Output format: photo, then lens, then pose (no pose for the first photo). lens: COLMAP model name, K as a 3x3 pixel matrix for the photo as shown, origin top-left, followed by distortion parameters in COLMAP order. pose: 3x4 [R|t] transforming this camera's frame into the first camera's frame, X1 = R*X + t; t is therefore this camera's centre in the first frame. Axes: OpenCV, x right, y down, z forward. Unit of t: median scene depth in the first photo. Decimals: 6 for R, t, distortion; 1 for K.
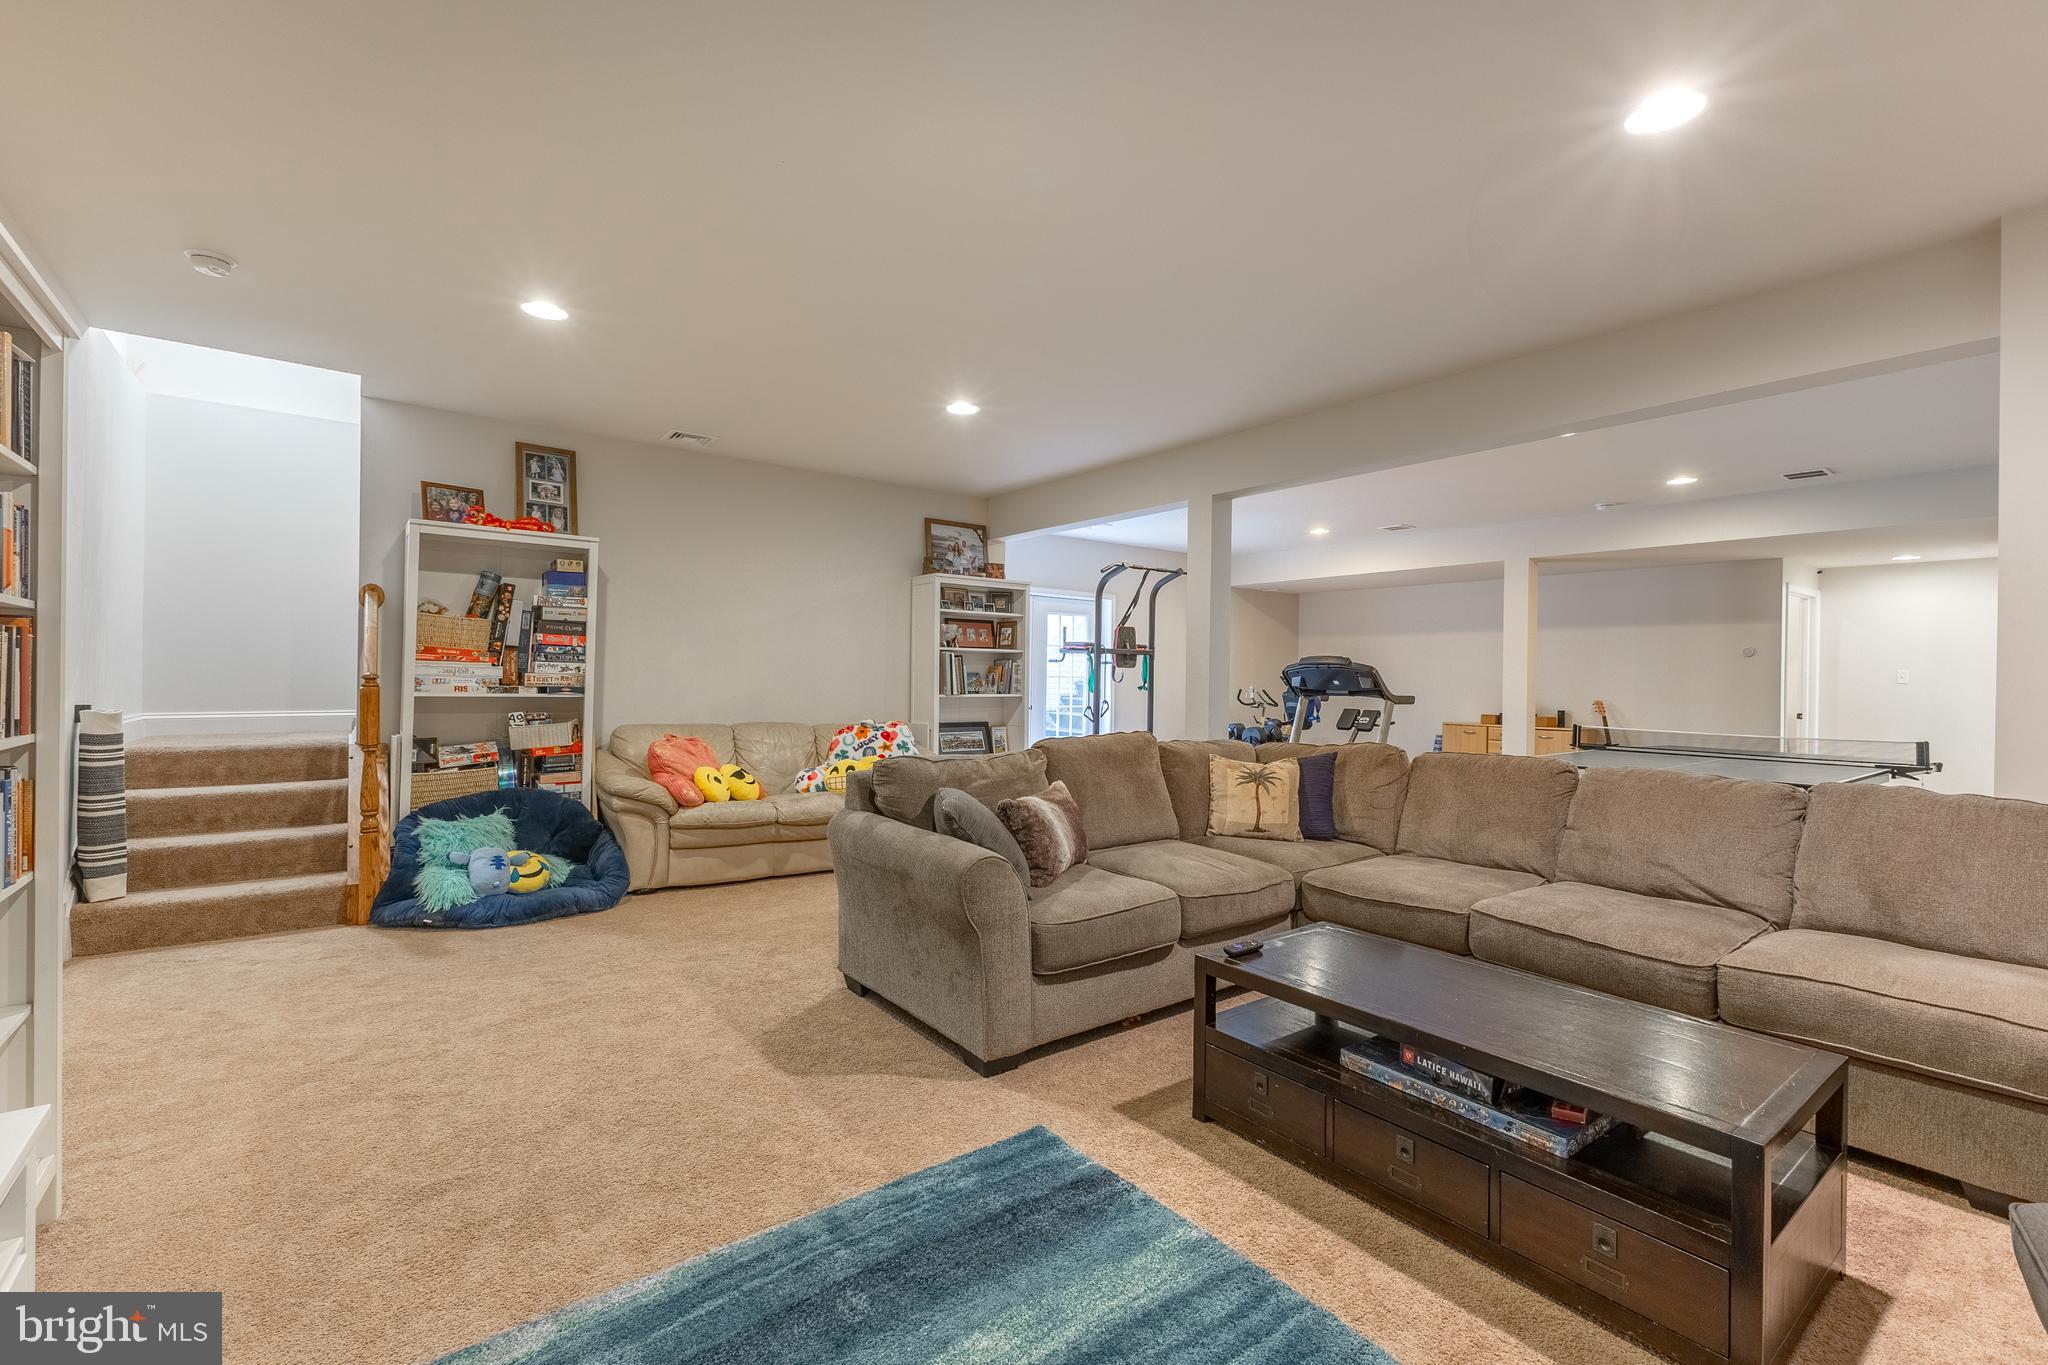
lens RADIAL K [[884.0, 0, 1030.3], [0, 884.0, 685.3], [0, 0, 1]] dist [0.005382, -0.000699]
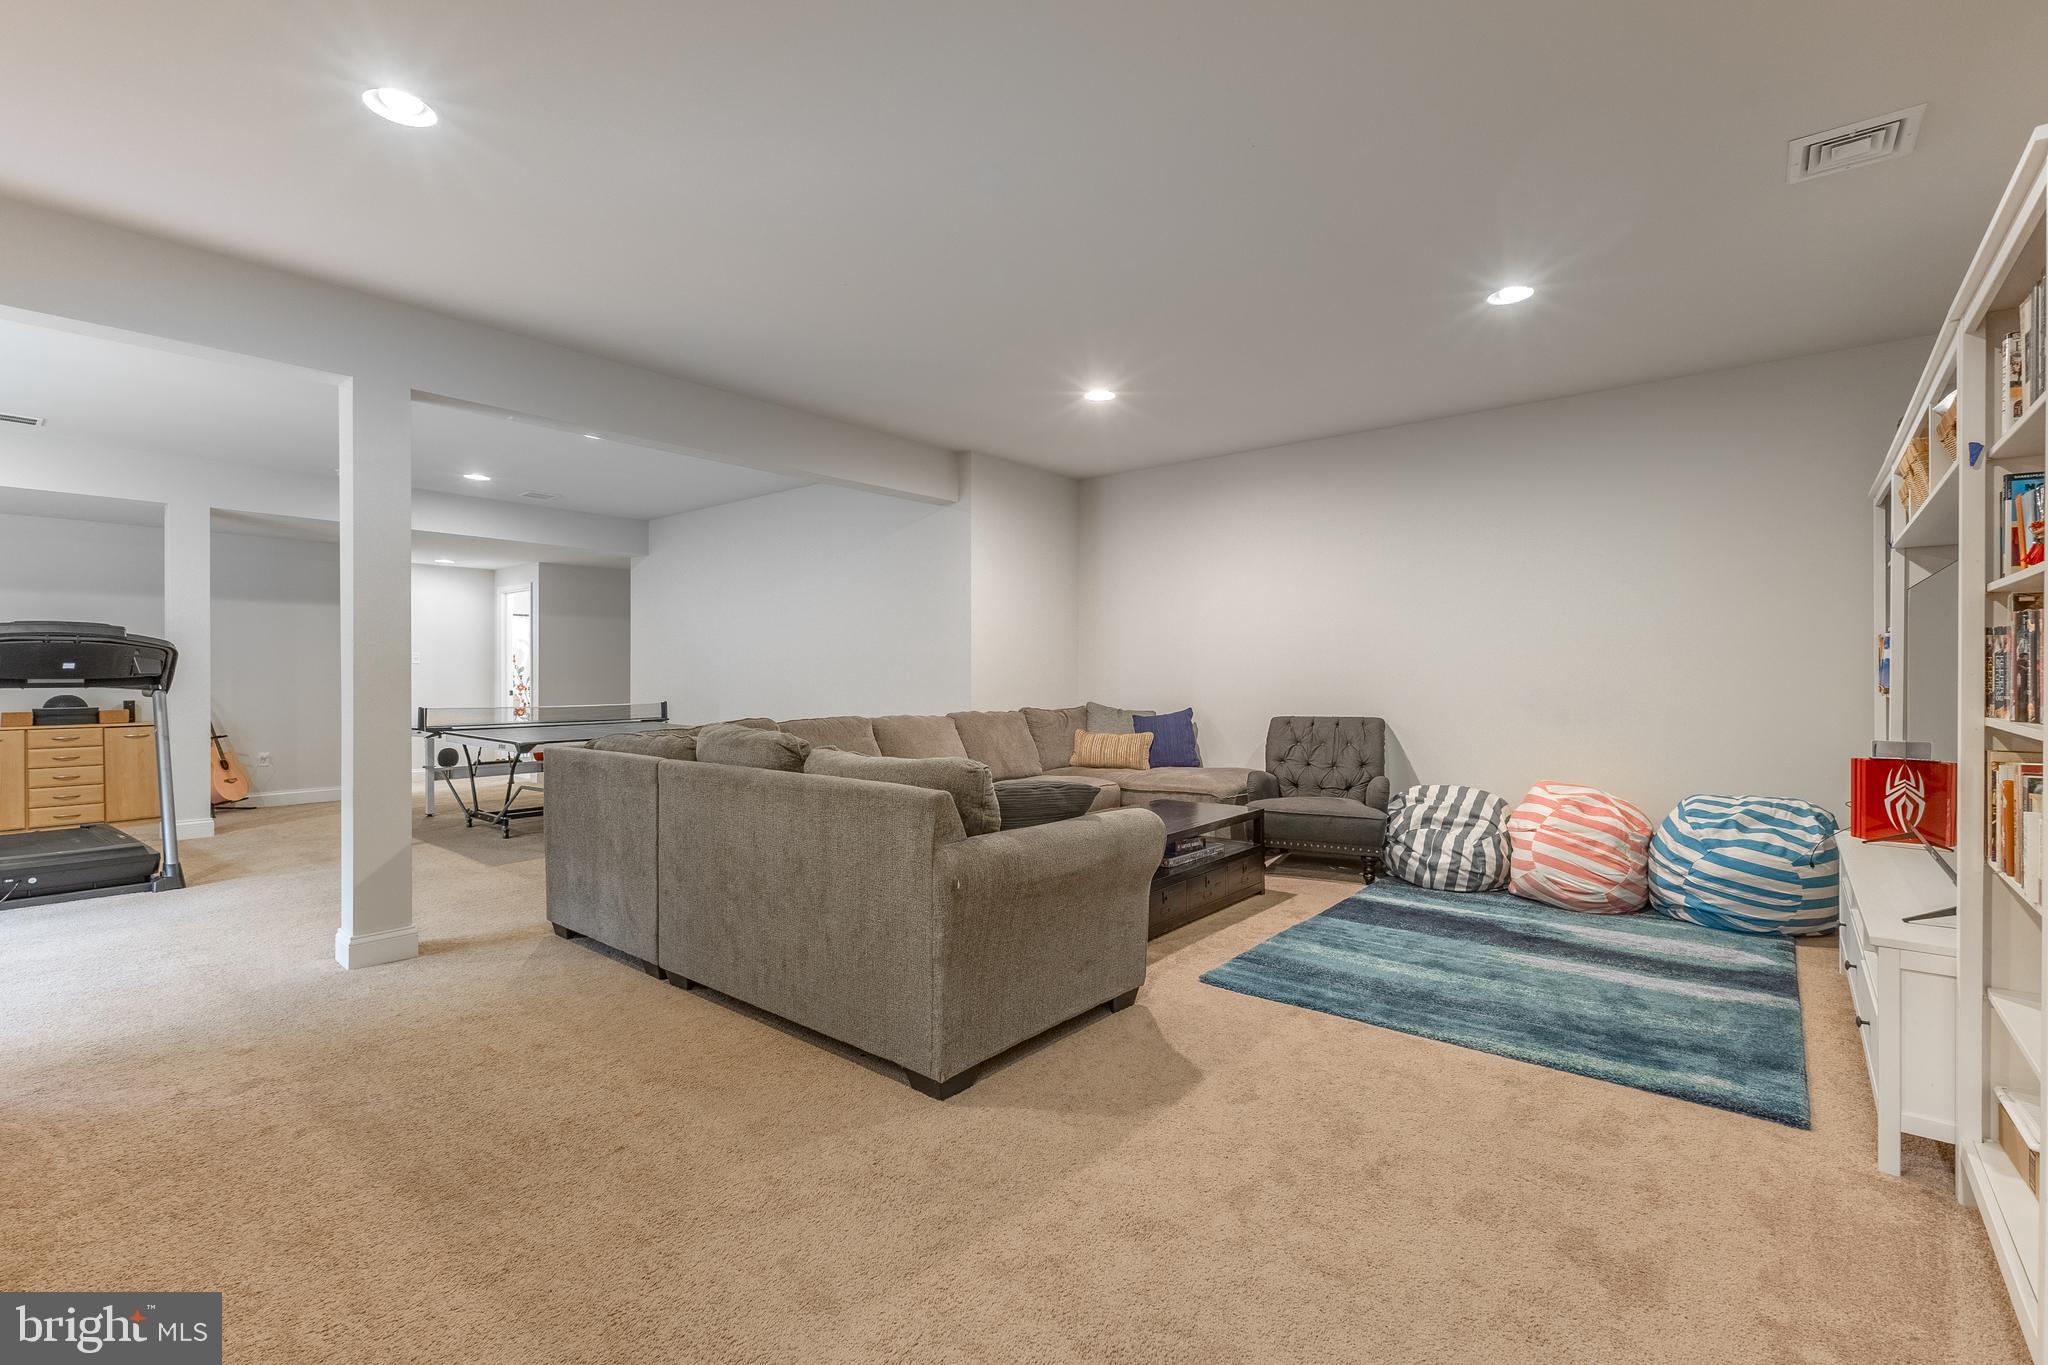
lens RADIAL K [[884.0, 0, 1029.3], [0, 884.0, 672.3], [0, 0, 1]] dist [0.005382, -0.000699]
pose [[-0.221508, -0.015714, 0.975032, -1.274356], [0.001355, 0.999864, 0.016422, -0.021258], [-0.975158, 0.004959, -0.221456, 1.524293]]
